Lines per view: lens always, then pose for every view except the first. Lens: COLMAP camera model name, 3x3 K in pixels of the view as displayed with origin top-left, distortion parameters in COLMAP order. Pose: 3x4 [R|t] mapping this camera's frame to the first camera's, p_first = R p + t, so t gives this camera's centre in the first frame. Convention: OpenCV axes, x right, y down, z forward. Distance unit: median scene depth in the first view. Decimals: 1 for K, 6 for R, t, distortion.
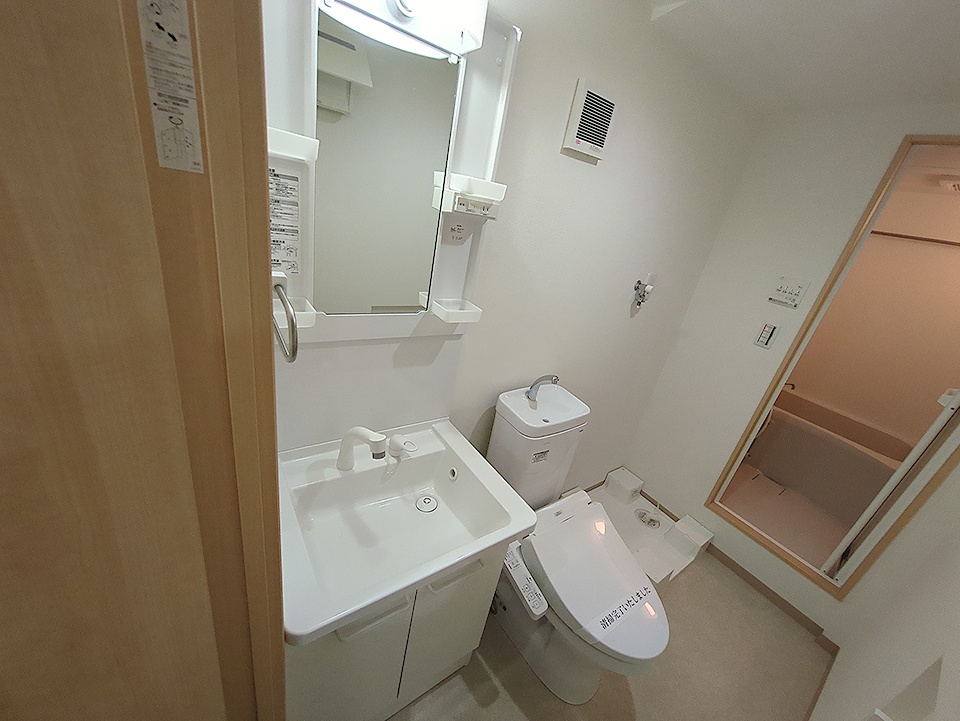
lens RADIAL K [[376.4, 0, 483.3], [0, 376.4, 361.9], [0, 0, 1]] dist [-0.002268, 0.000185]
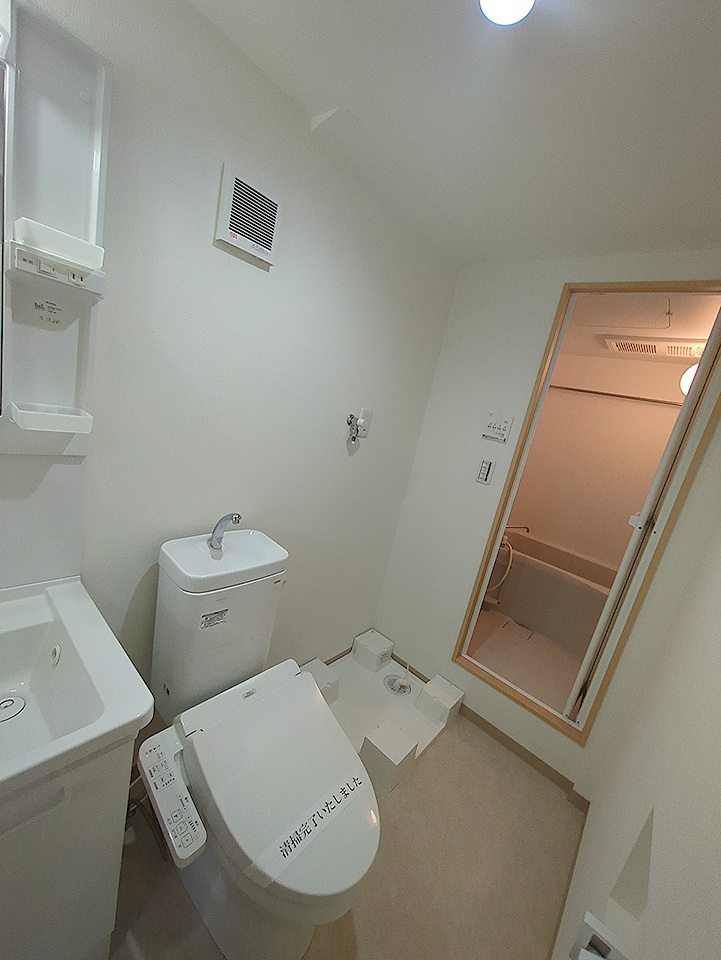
lens RADIAL K [[376.4, 0, 360.6], [0, 376.4, 481.9], [0, 0, 1]] dist [-0.002268, 0.000185]
pose [[0.972916, -0.030022, 0.229201, 0.252837], [0.063592, 0.988034, -0.140518, 0.095313], [-0.222240, 0.151287, 0.963183, 0.142507]]
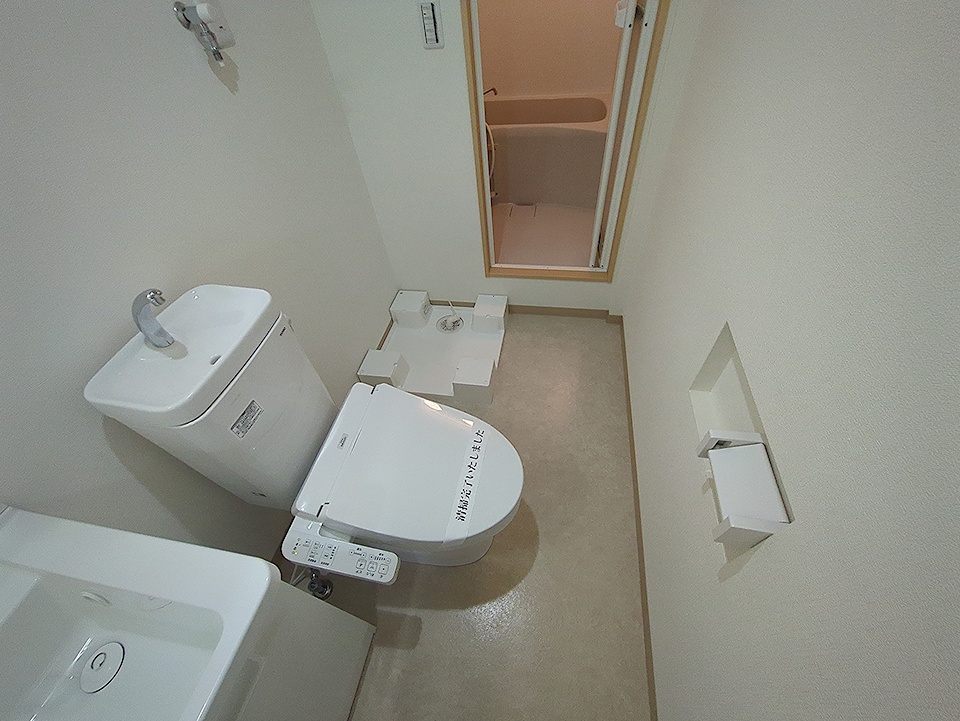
lens RADIAL K [[376.4, 0, 481.1], [0, 376.4, 361.0], [0, 0, 1]] dist [-0.002268, 0.000185]
pose [[0.690059, -0.670950, 0.271377, 0.281771], [0.470411, 0.700744, 0.536350, 0.041256], [-0.550029, -0.242454, 0.799177, 0.326258]]
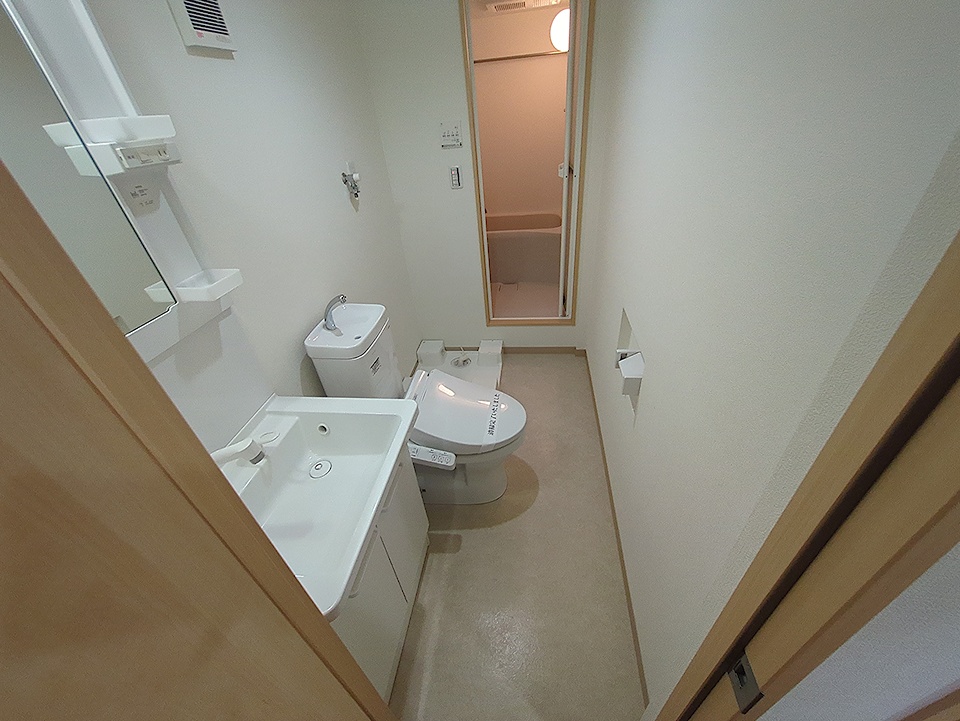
lens RADIAL K [[376.4, 0, 478.7], [0, 376.4, 362.9], [0, 0, 1]] dist [-0.002268, 0.000185]
pose [[0.652840, -0.607187, 0.452905, -0.128130], [0.481571, 0.794201, 0.370586, -0.013129], [-0.584713, -0.023827, 0.810890, -0.042706]]
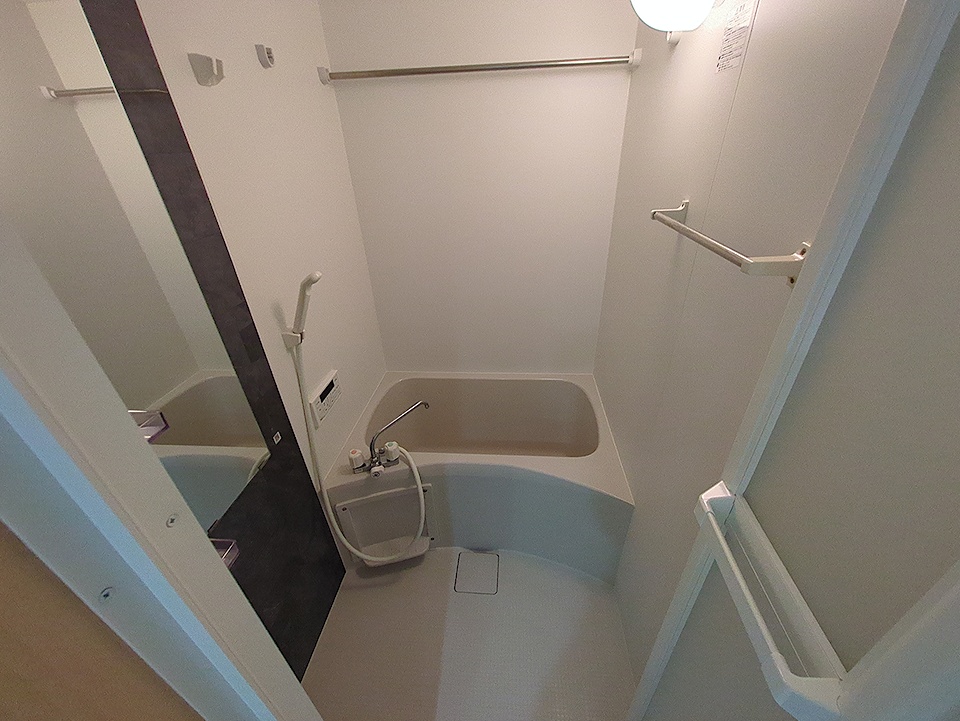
lens RADIAL K [[376.4, 0, 481.3], [0, 376.4, 359.2], [0, 0, 1]] dist [-0.002268, 0.000185]
pose [[0.630584, -0.559423, 0.537969, 1.113488], [0.455534, 0.827972, 0.327034, -0.226041], [-0.628373, 0.038841, 0.776942, 0.935540]]
